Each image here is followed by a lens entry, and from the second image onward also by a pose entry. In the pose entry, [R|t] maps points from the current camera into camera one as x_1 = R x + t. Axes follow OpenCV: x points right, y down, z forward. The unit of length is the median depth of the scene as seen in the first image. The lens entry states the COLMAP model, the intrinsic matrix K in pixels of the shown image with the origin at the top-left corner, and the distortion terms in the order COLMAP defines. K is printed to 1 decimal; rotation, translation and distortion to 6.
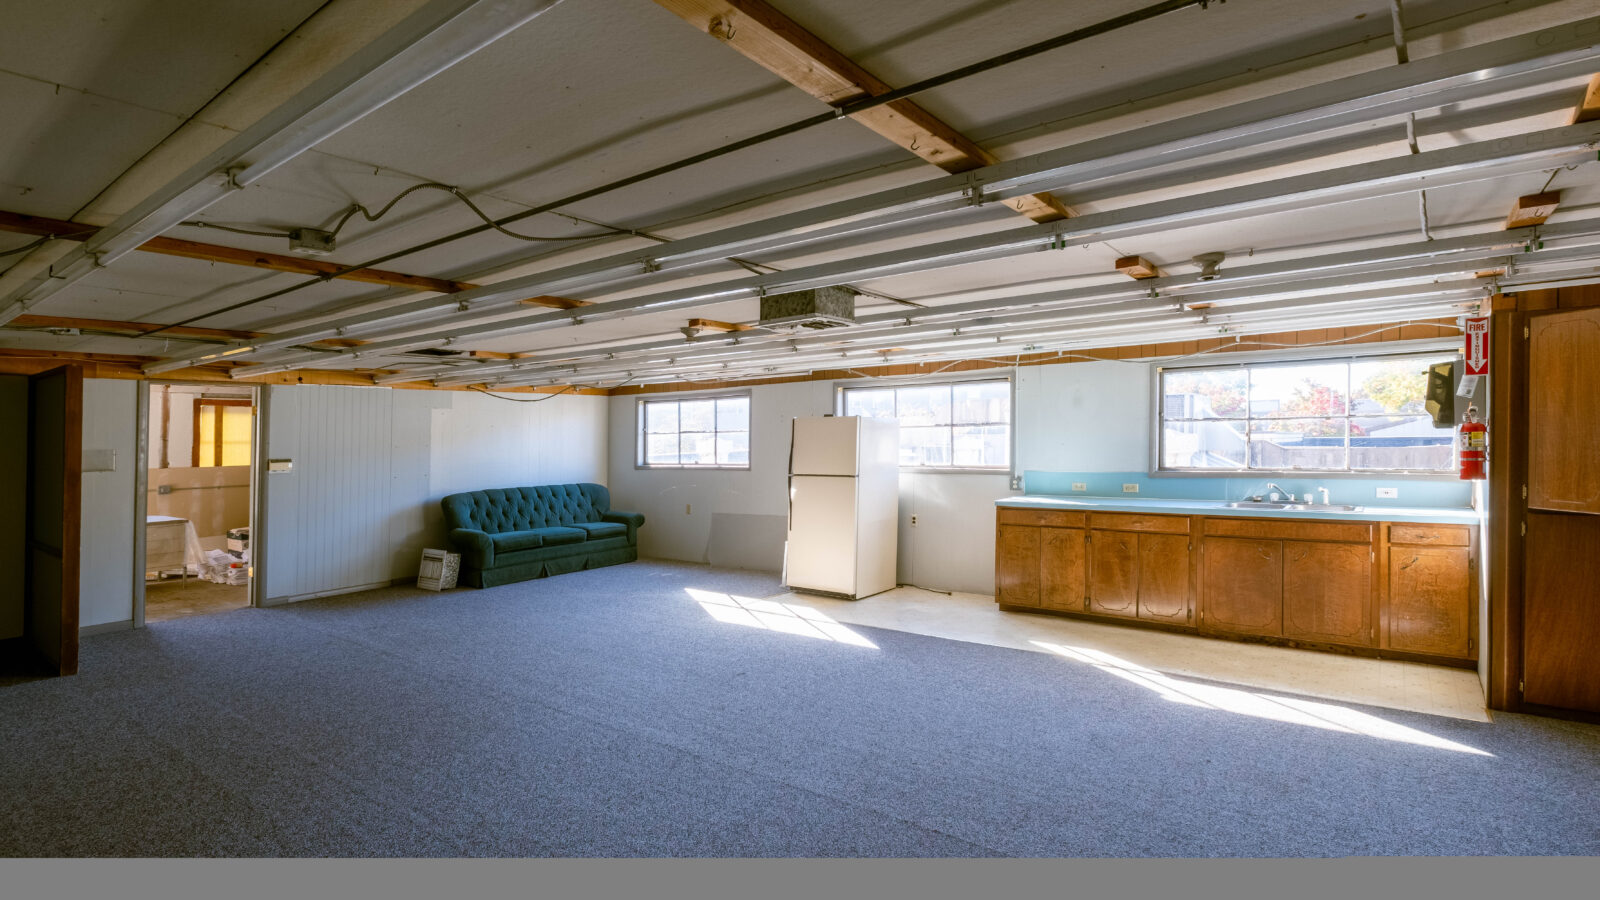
lens RADIAL K [[771.6, 0, 800.9], [0, 771.6, 431.1], [0, 0, 1]] dist [-0.001083, -0.000063]
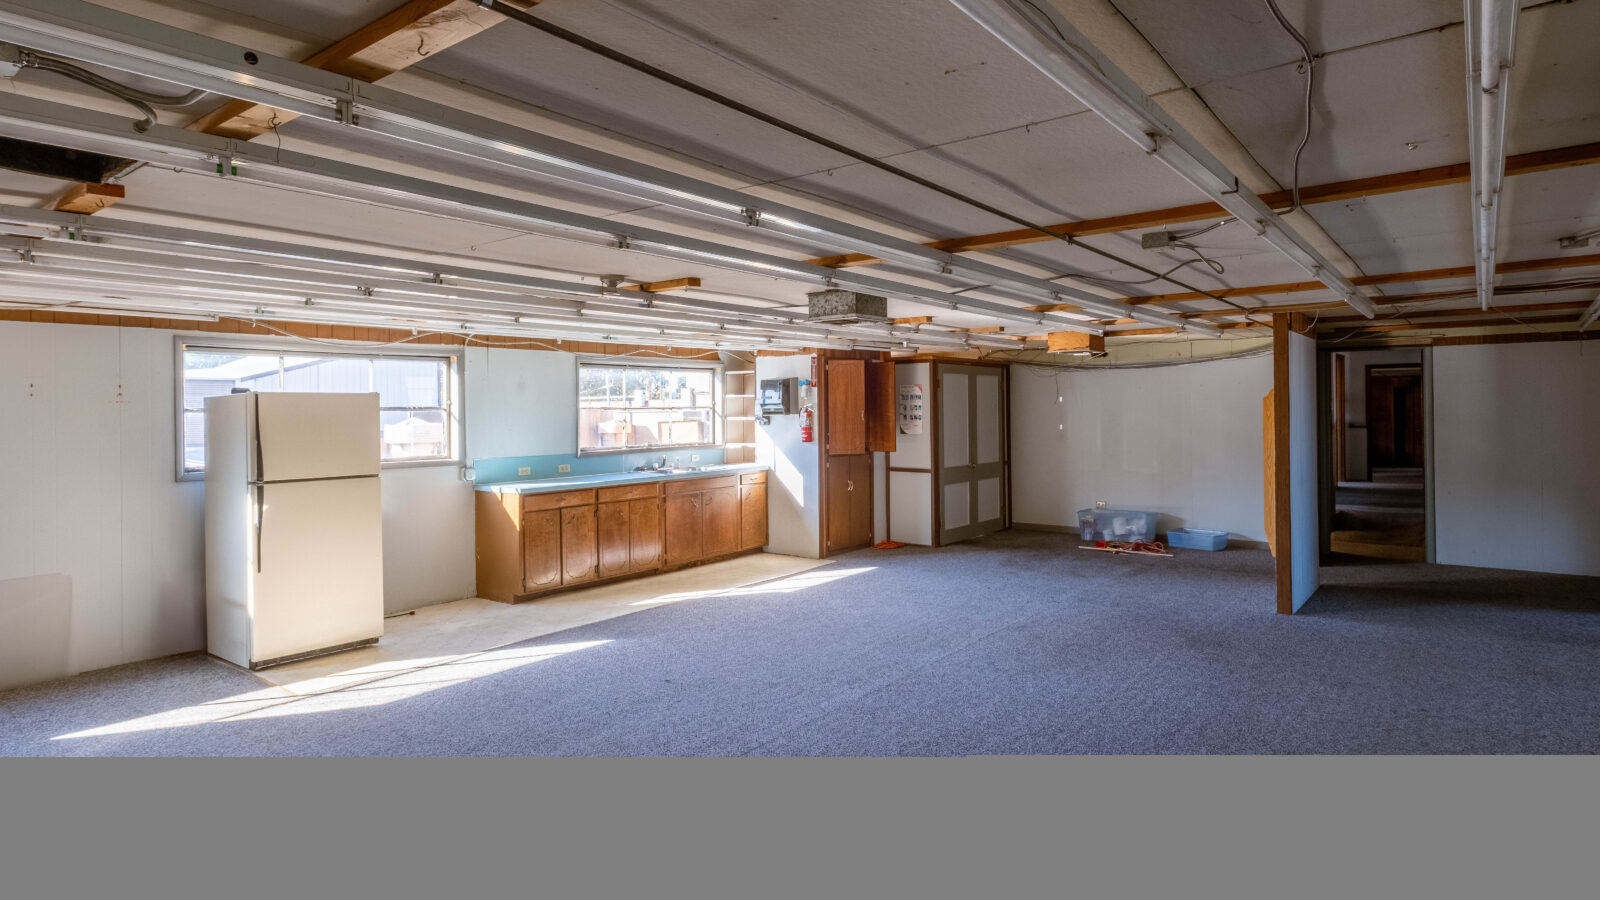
lens RADIAL K [[897.3, 0, 800.0], [0, 897.3, 450.0], [0, 0, 1]] dist [0.000100, 0.000456]
pose [[-0.002390, -0.022383, 0.999747, -0.935640], [0.008319, 0.999714, 0.022402, 0.022555], [-0.999963, 0.008370, -0.002203, 0.717575]]
